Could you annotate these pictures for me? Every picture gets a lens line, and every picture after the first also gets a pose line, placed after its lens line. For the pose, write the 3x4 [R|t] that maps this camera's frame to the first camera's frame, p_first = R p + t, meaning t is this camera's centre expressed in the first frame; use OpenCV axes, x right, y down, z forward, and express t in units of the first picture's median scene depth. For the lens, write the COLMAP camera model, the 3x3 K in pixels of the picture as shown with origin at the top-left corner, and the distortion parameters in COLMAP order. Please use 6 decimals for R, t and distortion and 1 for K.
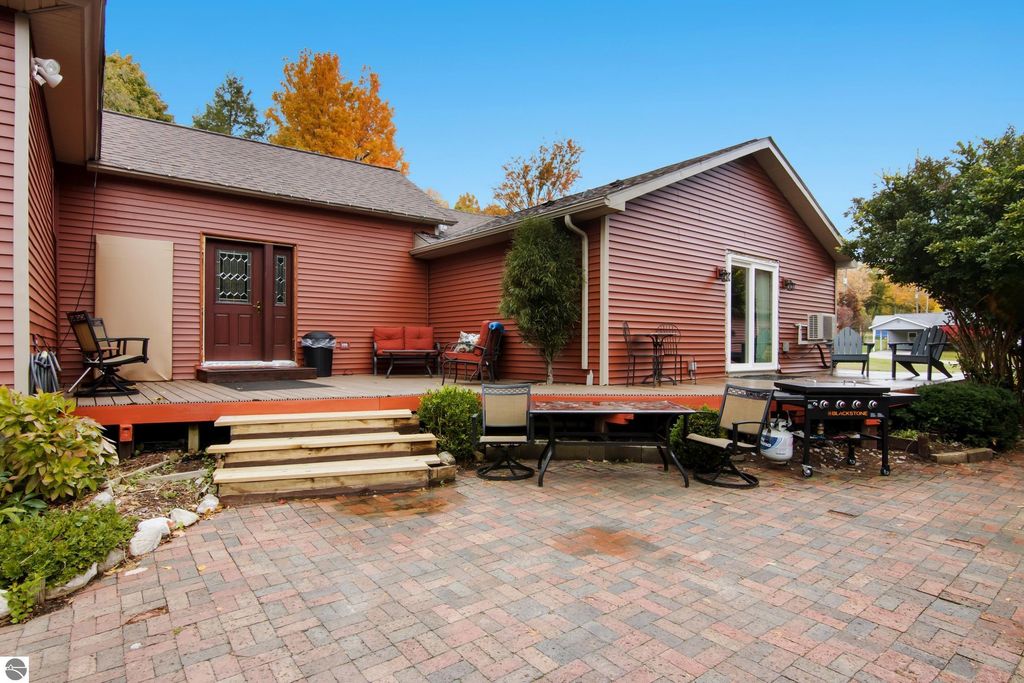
lens RADIAL K [[536.6, 0, 507.9], [0, 536.6, 345.3], [0, 0, 1]] dist [-0.007016, -0.001541]
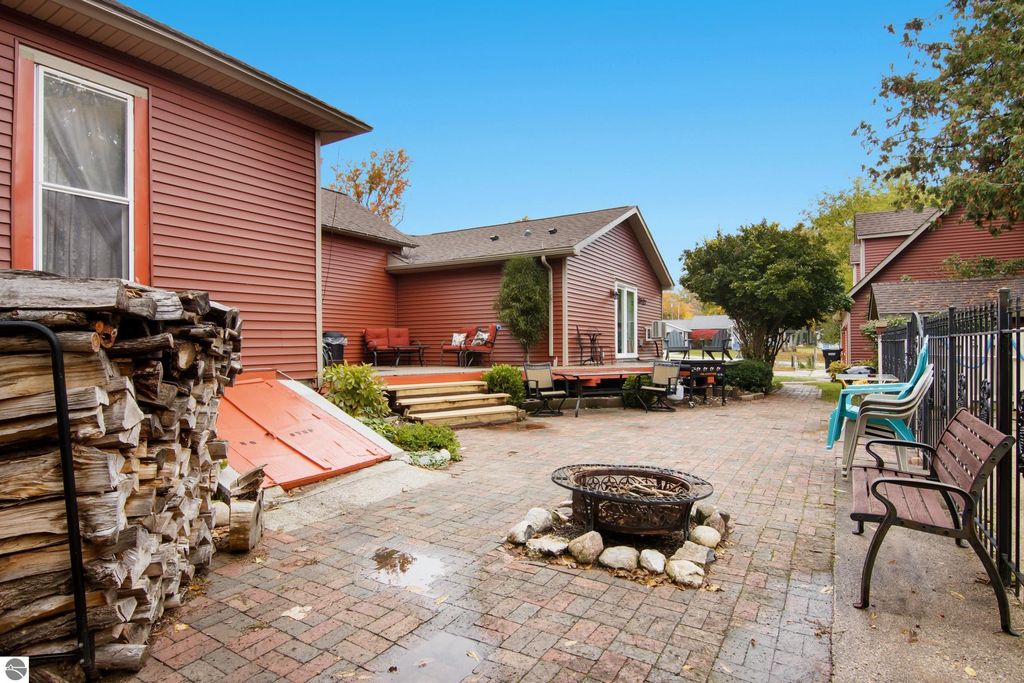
lens RADIAL K [[547.0, 0, 512.0], [0, 547.0, 341.5], [0, 0, 1]] dist [0.022338, -0.000726]
pose [[0.928766, -0.004530, 0.370640, -0.535533], [0.009425, 0.999891, -0.011399, 0.019710], [-0.370548, 0.014080, 0.928707, -0.406155]]
